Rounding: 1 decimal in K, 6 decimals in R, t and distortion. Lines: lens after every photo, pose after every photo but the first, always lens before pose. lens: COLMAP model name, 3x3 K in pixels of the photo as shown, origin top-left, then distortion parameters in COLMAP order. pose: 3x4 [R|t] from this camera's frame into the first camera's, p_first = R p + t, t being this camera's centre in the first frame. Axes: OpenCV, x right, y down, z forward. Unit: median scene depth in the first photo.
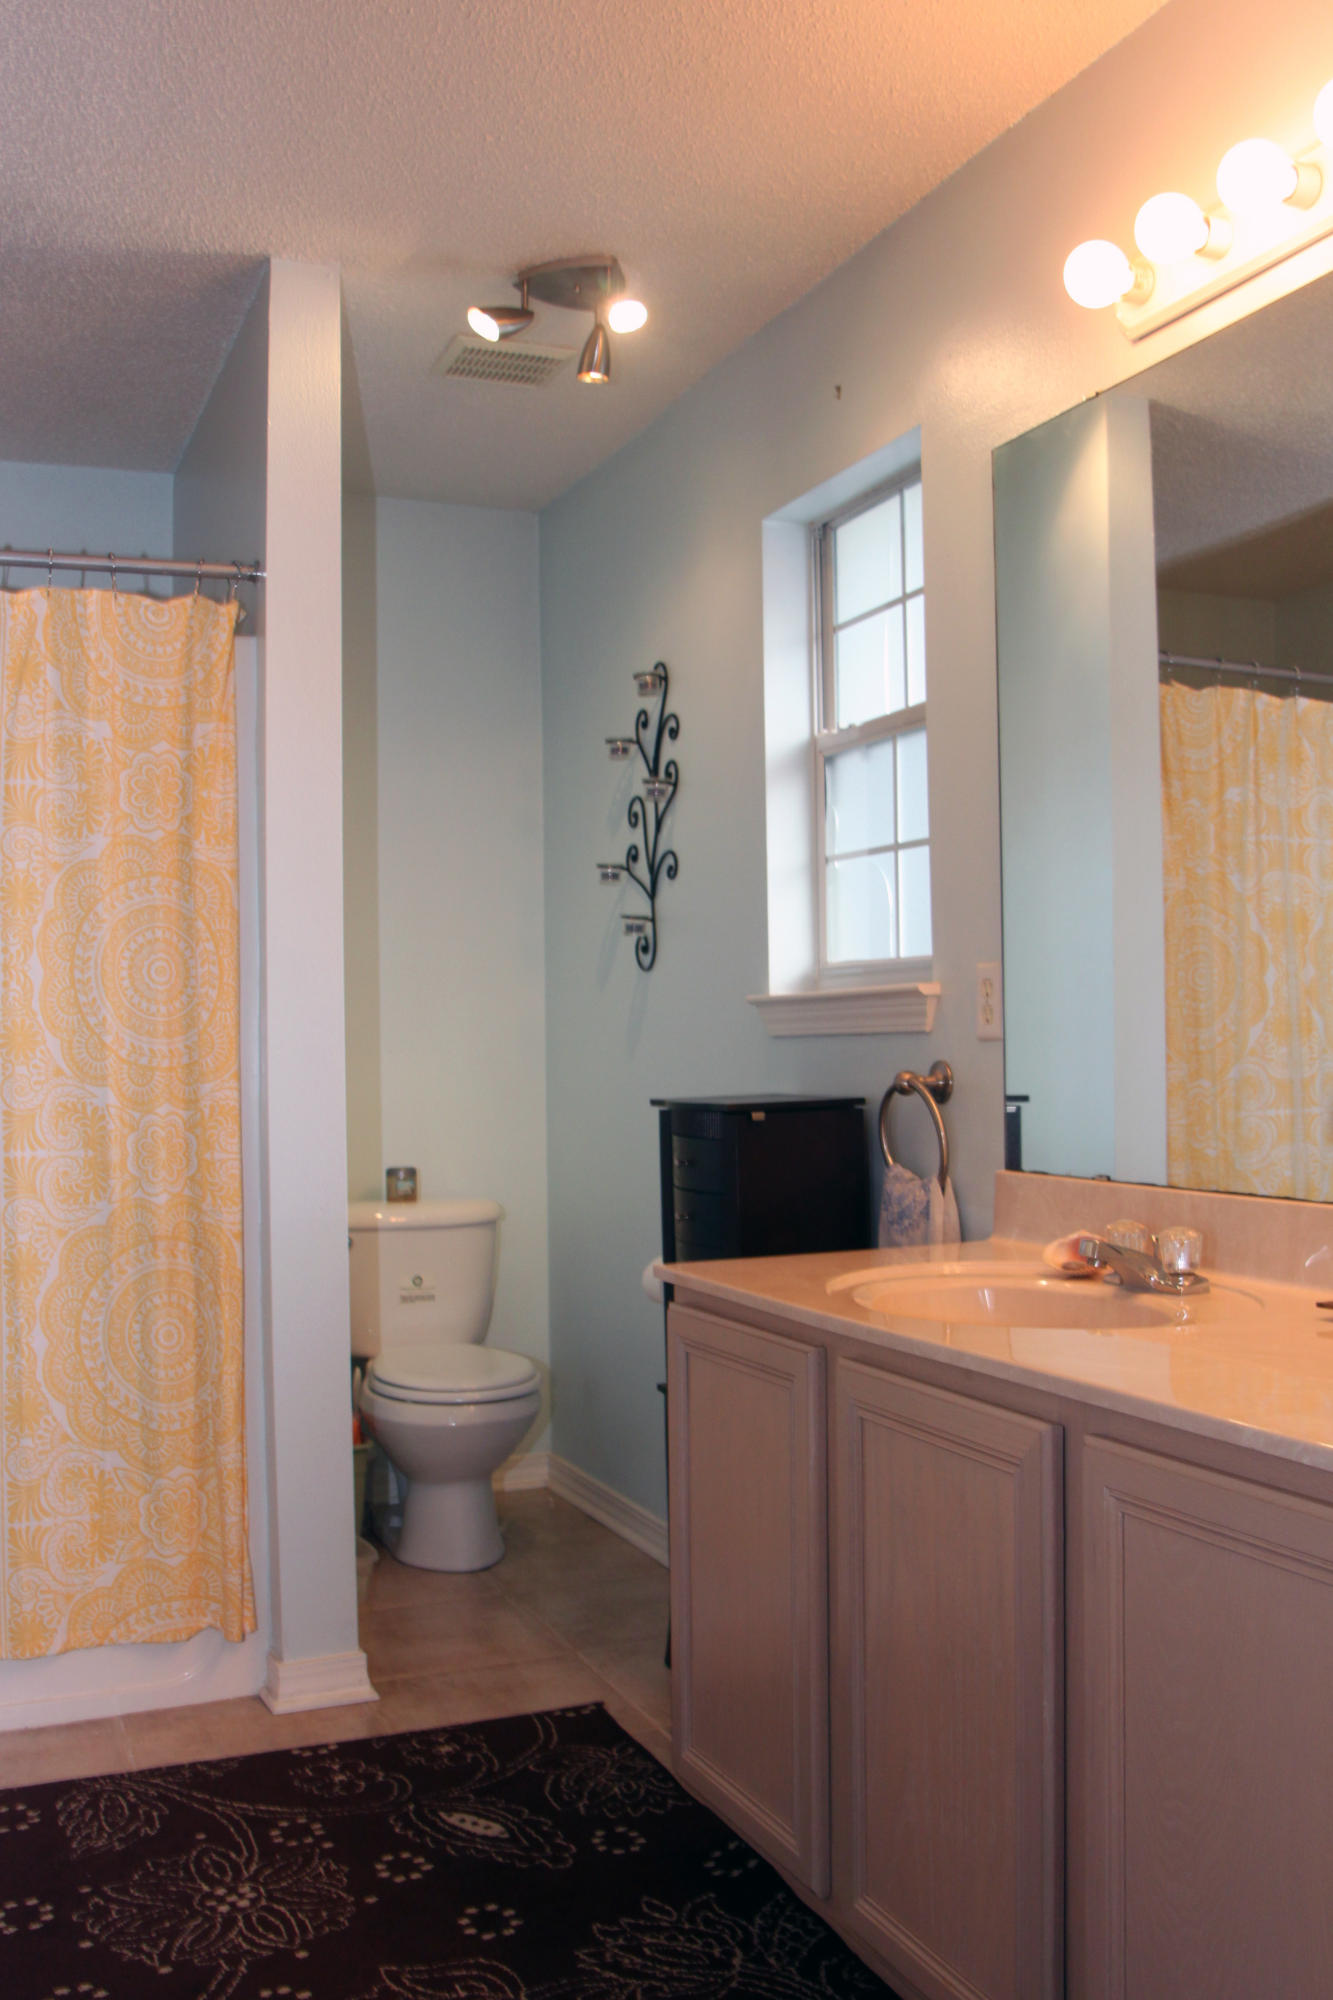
lens RADIAL K [[1843.6, 0, 679.7], [0, 1843.6, 993.9], [0, 0, 1]] dist [-0.106575, 0.023993]
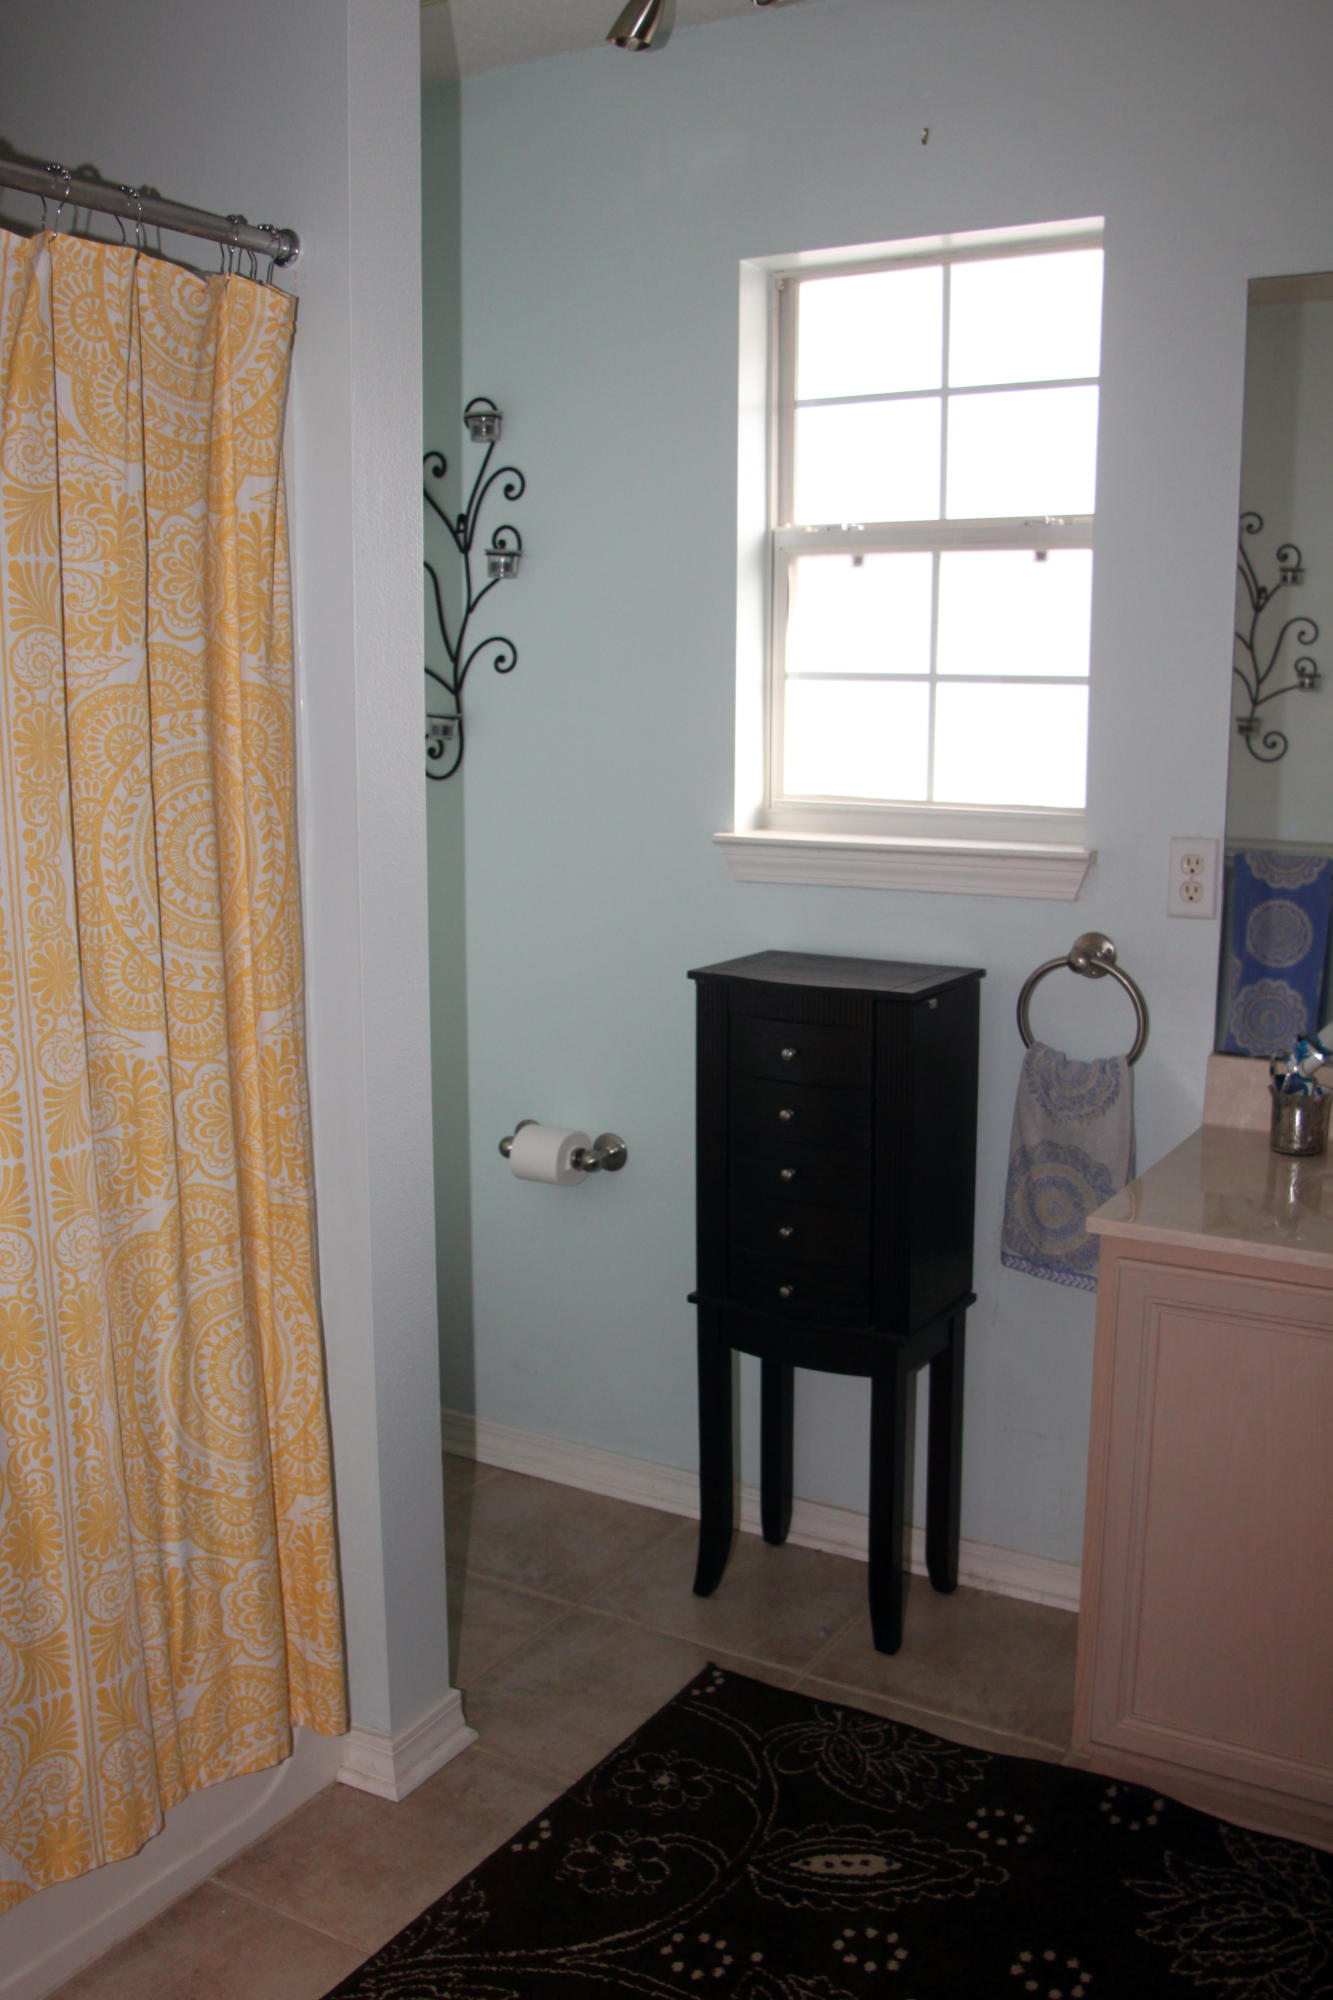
lens RADIAL K [[1843.6, 0, 679.7], [0, 1843.6, 993.9], [0, 0, 1]] dist [-0.106575, 0.023993]
pose [[0.803134, -0.078241, 0.590639, -0.574977], [-0.030744, 0.984577, 0.172230, -0.086082], [-0.595005, -0.156482, 0.788342, 0.377039]]
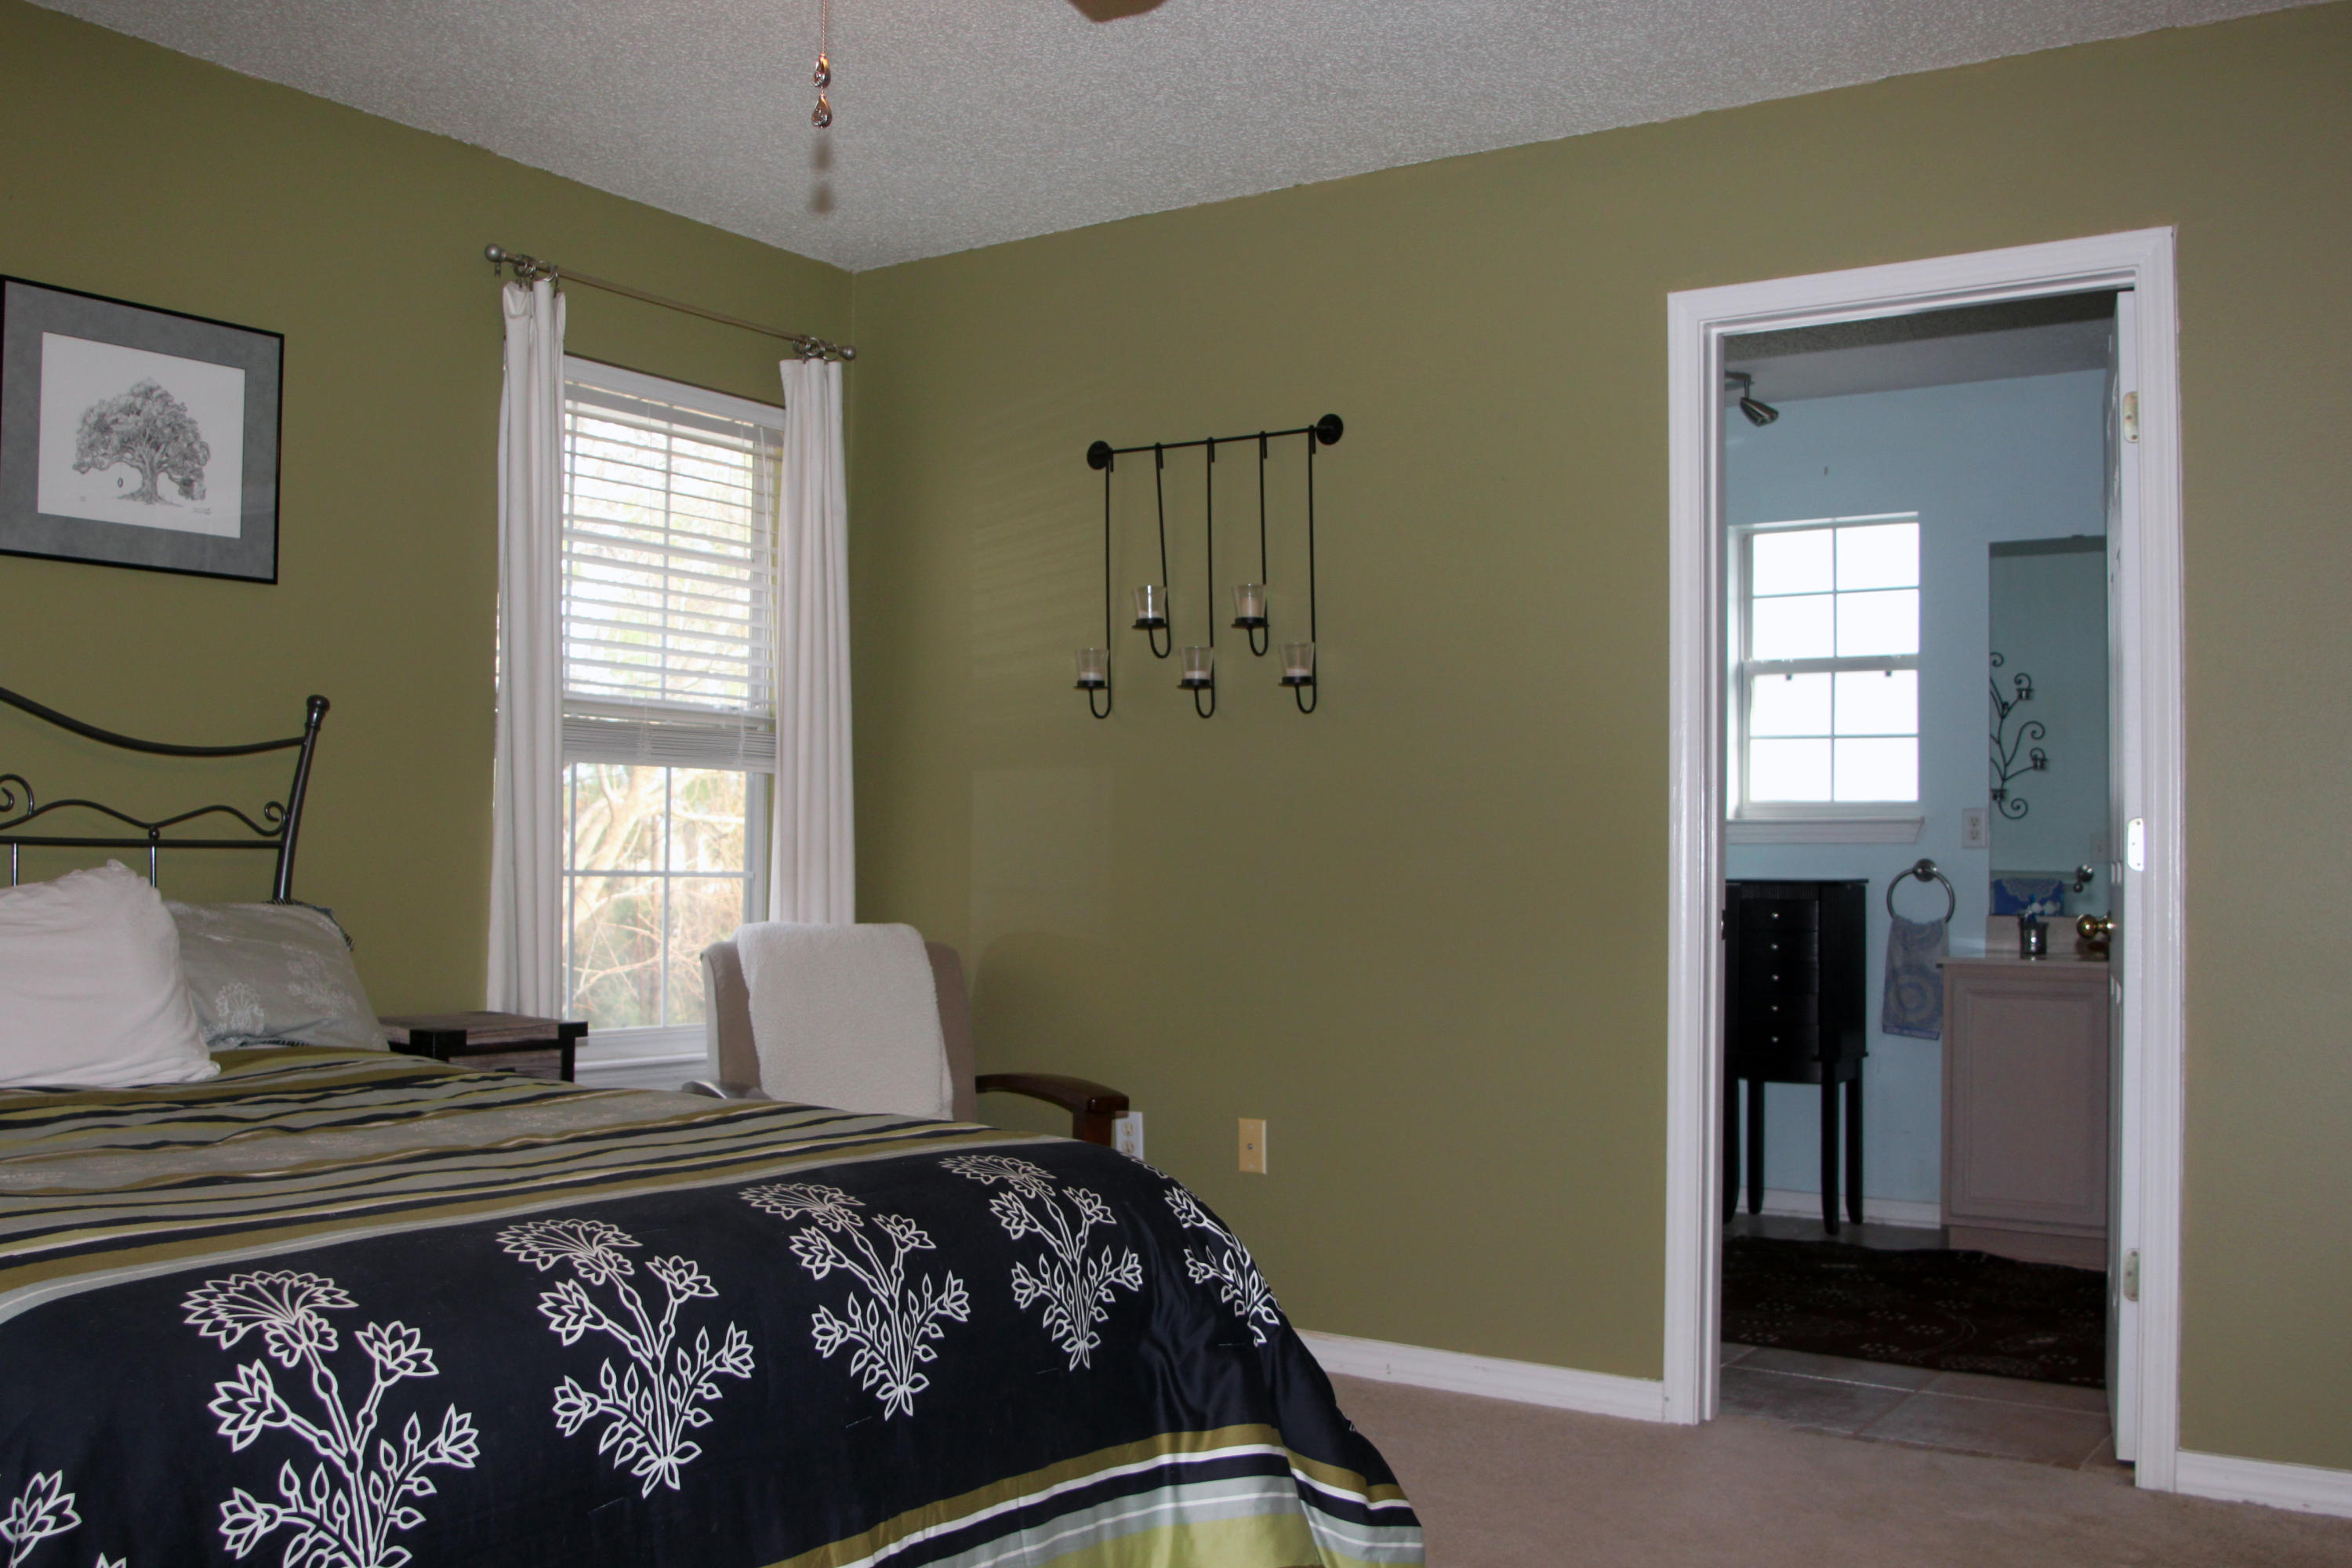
lens RADIAL K [[2168.1, 0, 1147.1], [0, 2168.1, 782.6], [0, 0, 1]] dist [-0.106575, 0.023993]
pose [[0.848206, 0.048789, 0.527415, -1.641857], [-0.042773, 0.998806, -0.023608, 0.042218], [-0.527937, -0.002535, 0.849280, -0.412300]]
